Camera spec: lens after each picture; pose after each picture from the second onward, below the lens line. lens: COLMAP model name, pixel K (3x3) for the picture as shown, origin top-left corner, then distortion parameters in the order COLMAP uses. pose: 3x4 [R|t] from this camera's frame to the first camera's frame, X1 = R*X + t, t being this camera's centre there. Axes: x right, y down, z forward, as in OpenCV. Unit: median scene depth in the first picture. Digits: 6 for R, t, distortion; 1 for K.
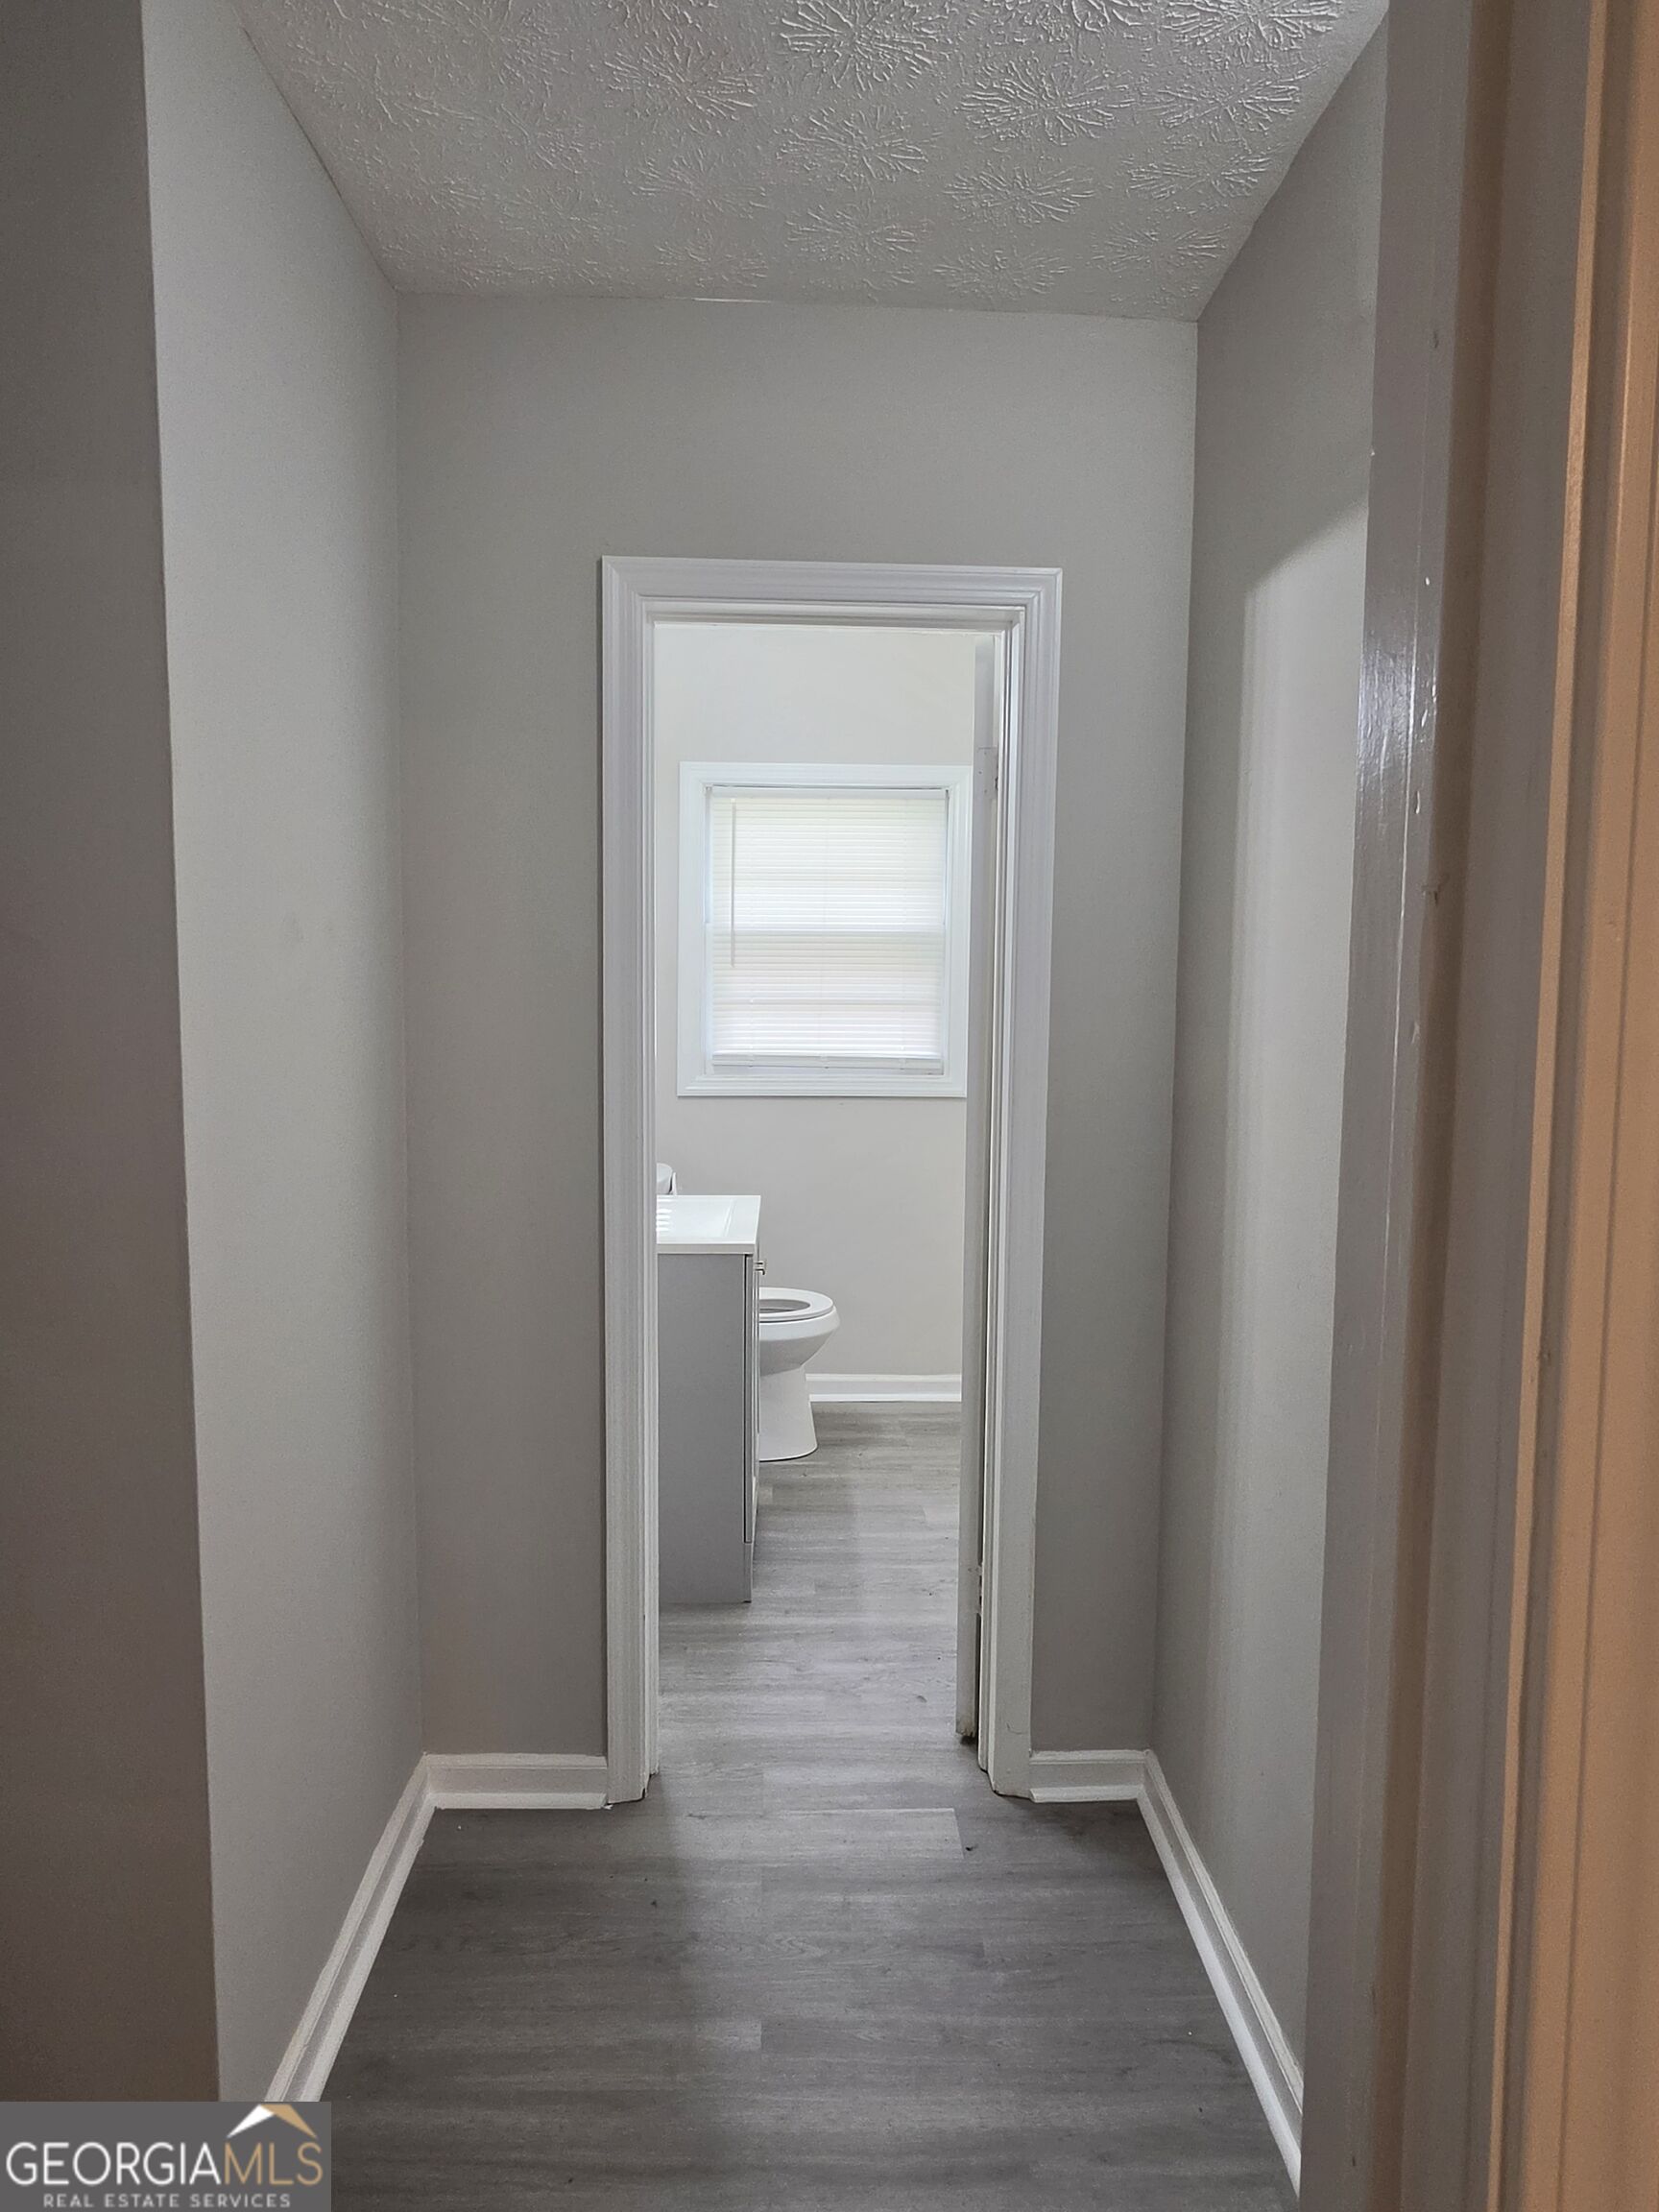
lens RADIAL K [[1429.4, 0, 825.9], [0, 1429.4, 1102.9], [0, 0, 1]] dist [-0.000649, -0.000476]
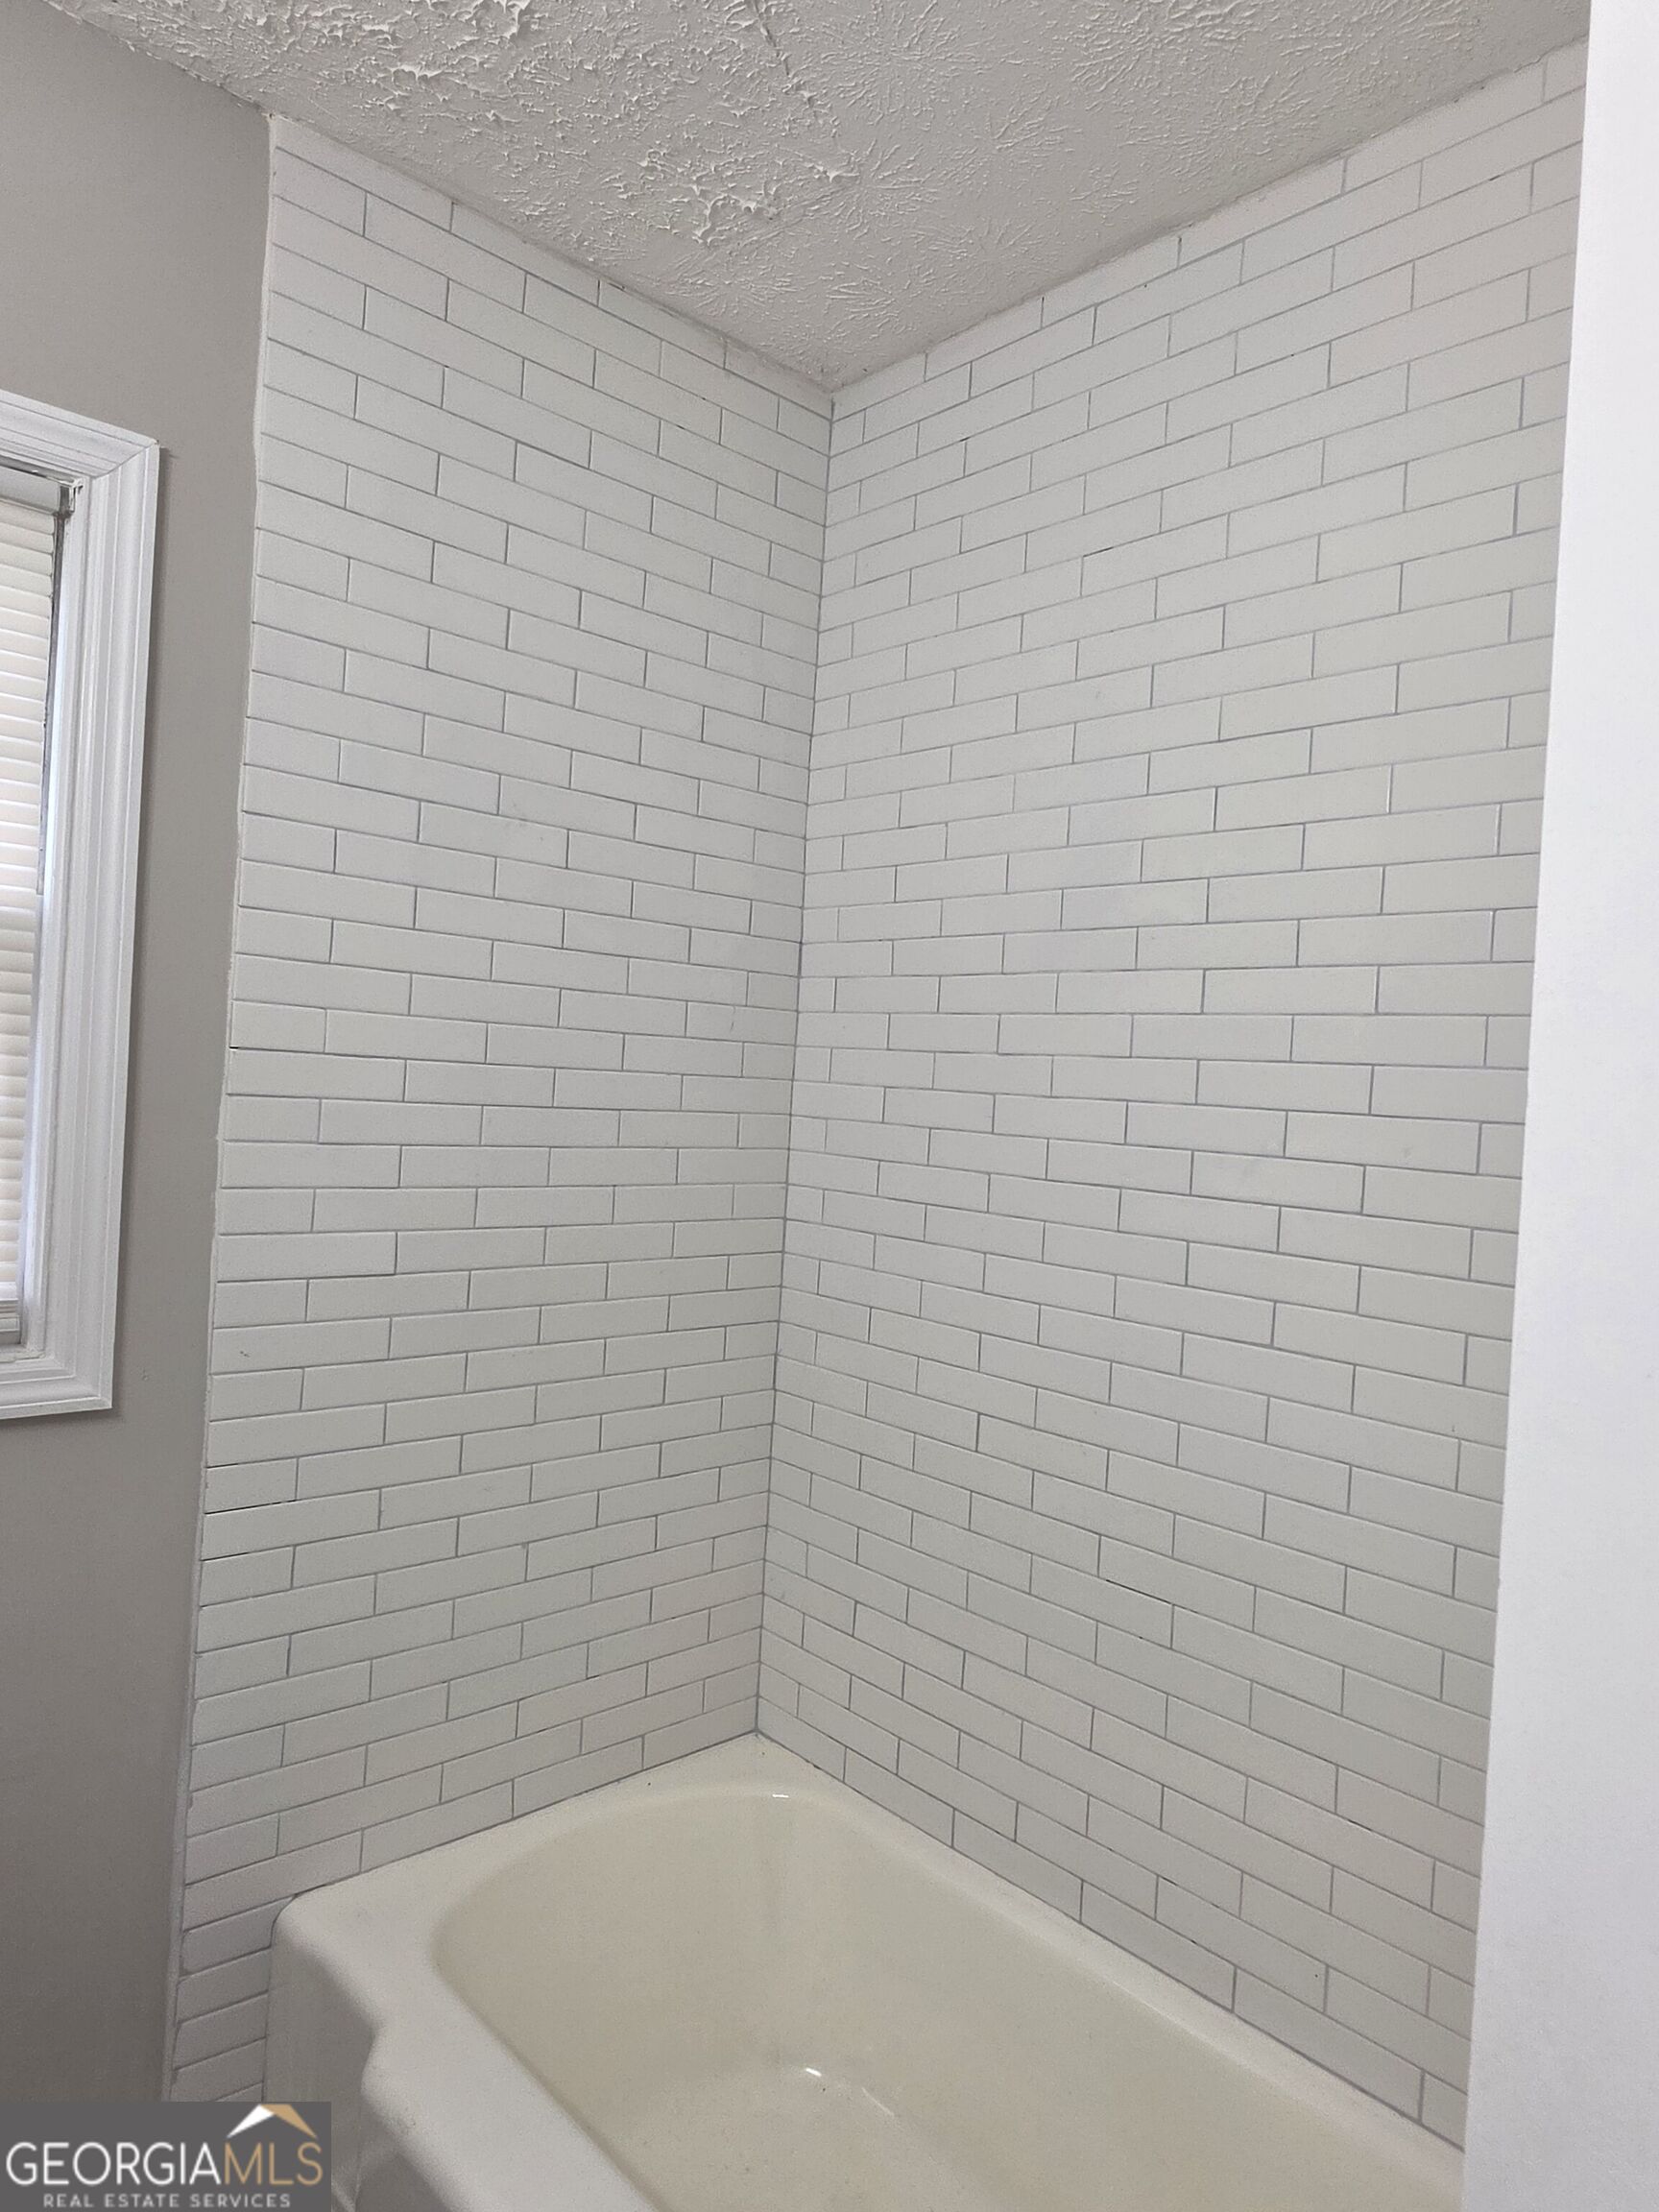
lens RADIAL K [[1429.4, 0, 863.5], [0, 1429.4, 1100.7], [0, 0, 1]] dist [-0.000649, -0.000476]
pose [[0.754877, 0.021901, 0.655500, 0.011309], [0.012789, 0.998761, -0.048098, -0.059391], [-0.655741, 0.044691, 0.753662, 0.635452]]
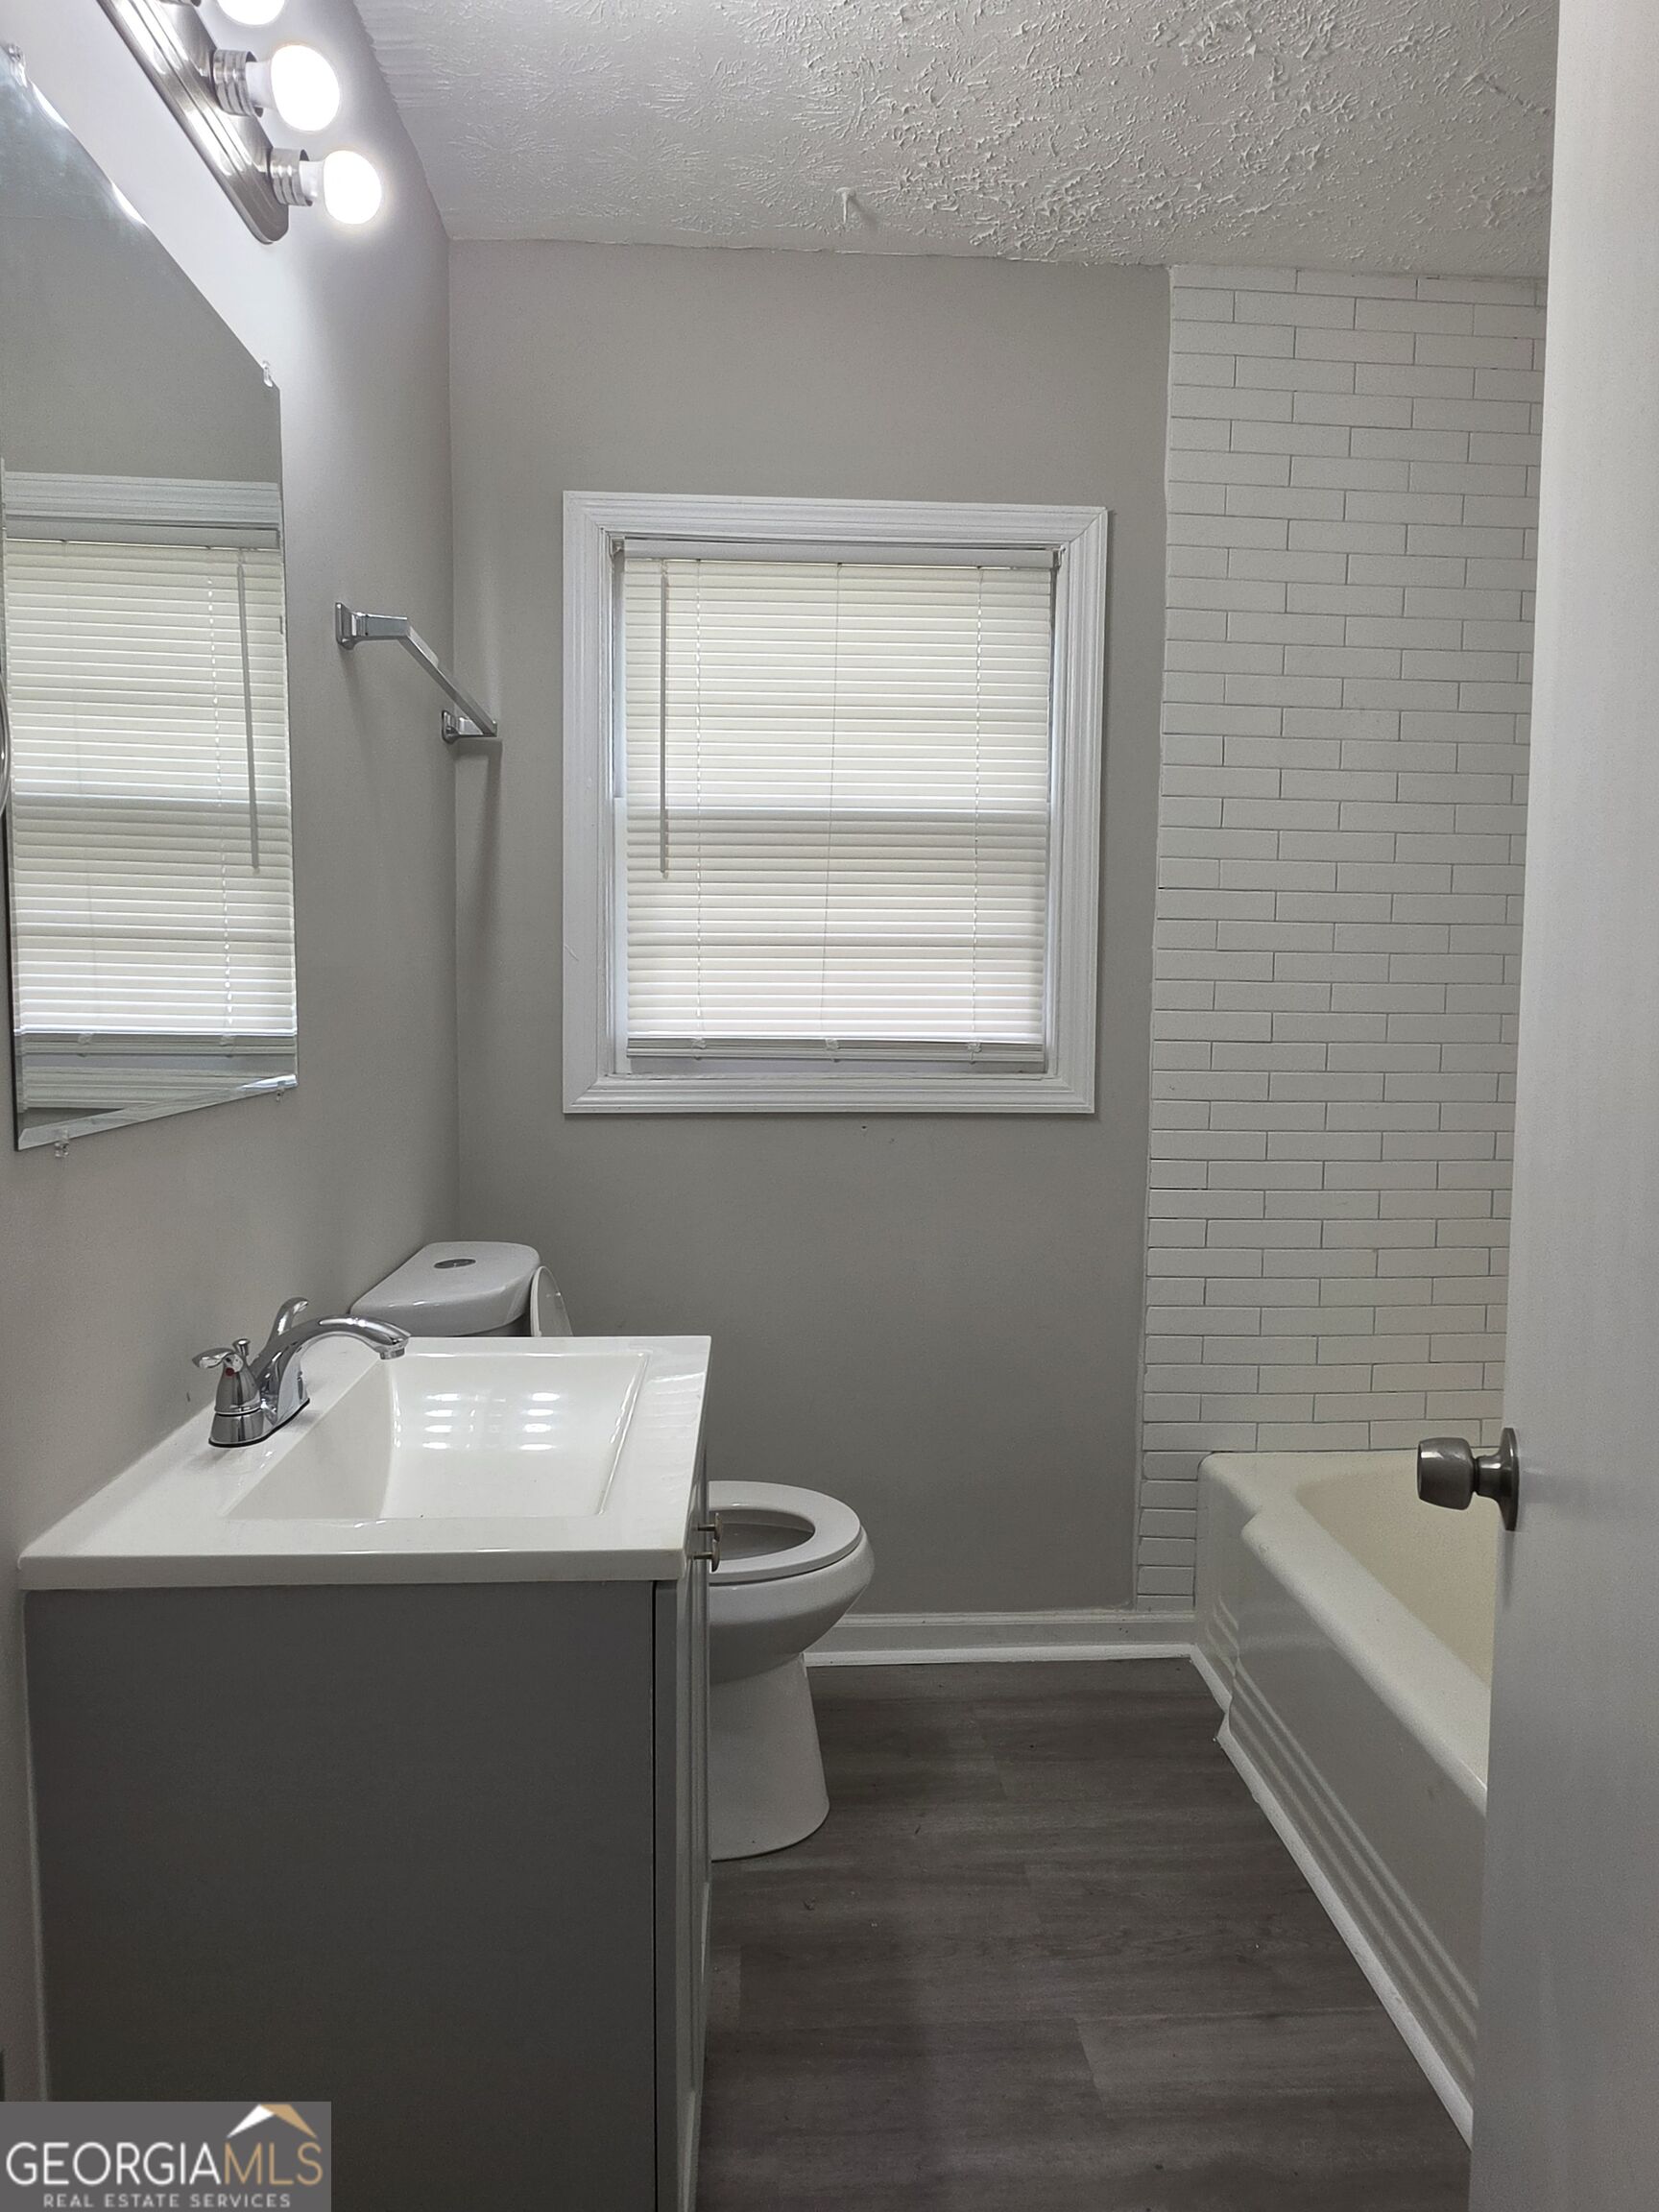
lens RADIAL K [[1429.4, 0, 843.8], [0, 1429.4, 1101.3], [0, 0, 1]] dist [-0.000649, -0.000476]
pose [[0.999480, -0.005840, 0.031700, -0.014430], [0.006343, 0.999855, -0.015802, -0.000655], [-0.031603, 0.015995, 0.999373, 0.457967]]
